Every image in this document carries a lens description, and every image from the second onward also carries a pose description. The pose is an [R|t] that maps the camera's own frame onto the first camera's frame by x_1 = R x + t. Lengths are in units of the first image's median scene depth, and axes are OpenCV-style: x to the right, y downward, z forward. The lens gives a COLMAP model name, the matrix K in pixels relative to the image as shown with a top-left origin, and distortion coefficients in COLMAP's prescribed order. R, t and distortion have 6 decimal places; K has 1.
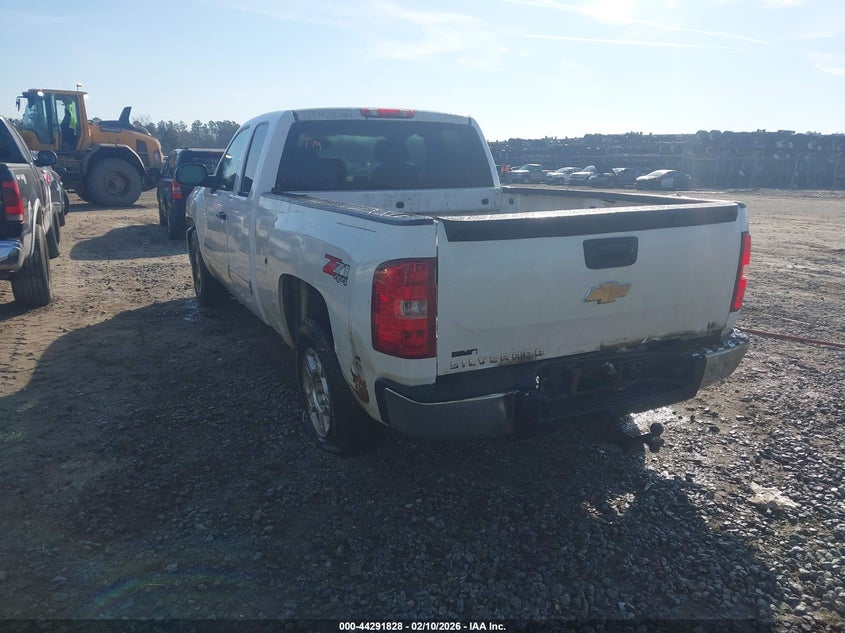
lens RADIAL K [[679.6, 0, 422.5], [0, 679.6, 316.5], [0, 0, 1]] dist [-0.003364, -0.000217]
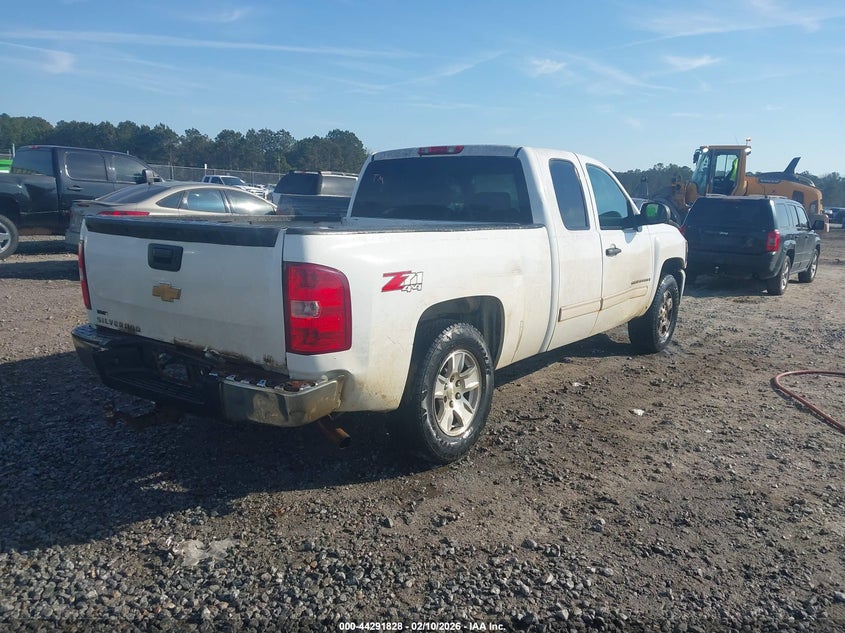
lens RADIAL K [[679.6, 0, 422.5], [0, 679.6, 316.5], [0, 0, 1]] dist [-0.003364, -0.000217]
pose [[0.405763, 0.153530, -0.900991, 0.275599], [-0.226875, 0.971856, 0.063432, -0.030954], [0.885372, 0.178673, 0.429176, 0.164993]]
